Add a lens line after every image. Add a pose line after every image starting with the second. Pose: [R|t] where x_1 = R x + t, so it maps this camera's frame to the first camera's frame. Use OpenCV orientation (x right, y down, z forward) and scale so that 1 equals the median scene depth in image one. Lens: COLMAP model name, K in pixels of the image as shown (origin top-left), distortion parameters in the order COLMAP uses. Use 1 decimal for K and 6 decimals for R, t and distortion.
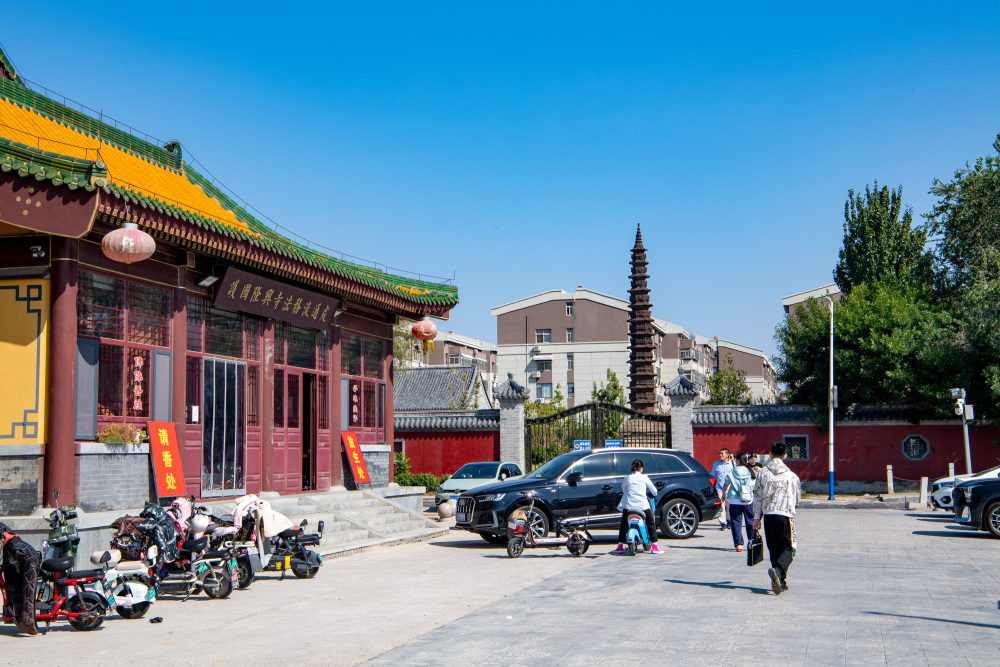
lens RADIAL K [[1433.2, 0, 499.5], [0, 1433.2, 332.9], [0, 0, 1]] dist [0.012429, 0.000000]
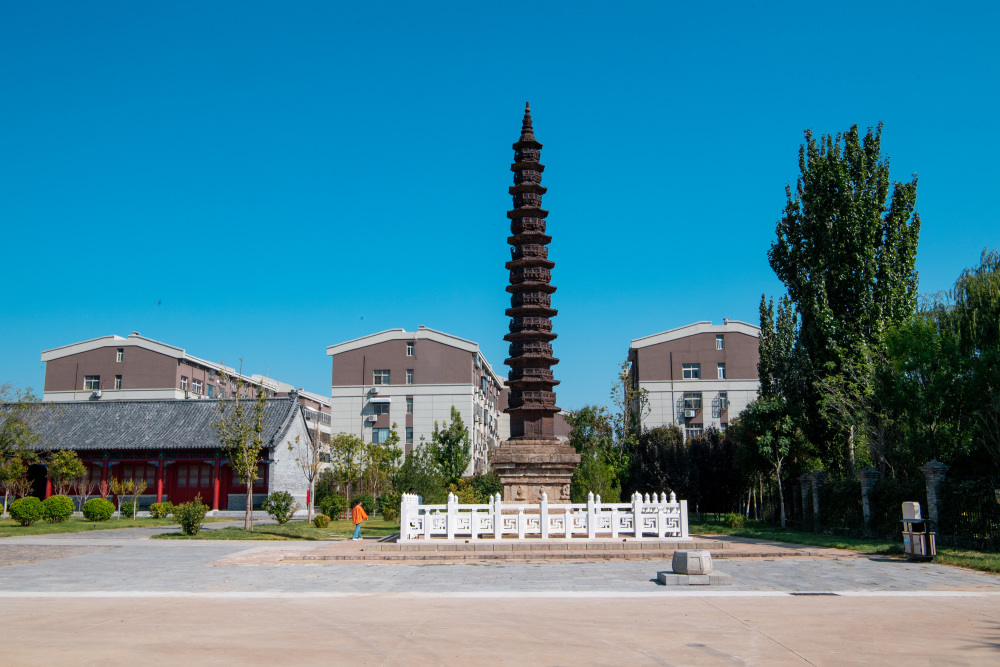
lens RADIAL K [[916.0, 0, 501.2], [0, 916.0, 332.7], [0, 0, 1]] dist [-0.009702, 0.000000]
pose [[0.989614, 0.029453, 0.140702, 0.023026], [-0.015041, 0.994628, -0.102412, 0.033742], [-0.142962, 0.099232, 0.984741, 0.398661]]
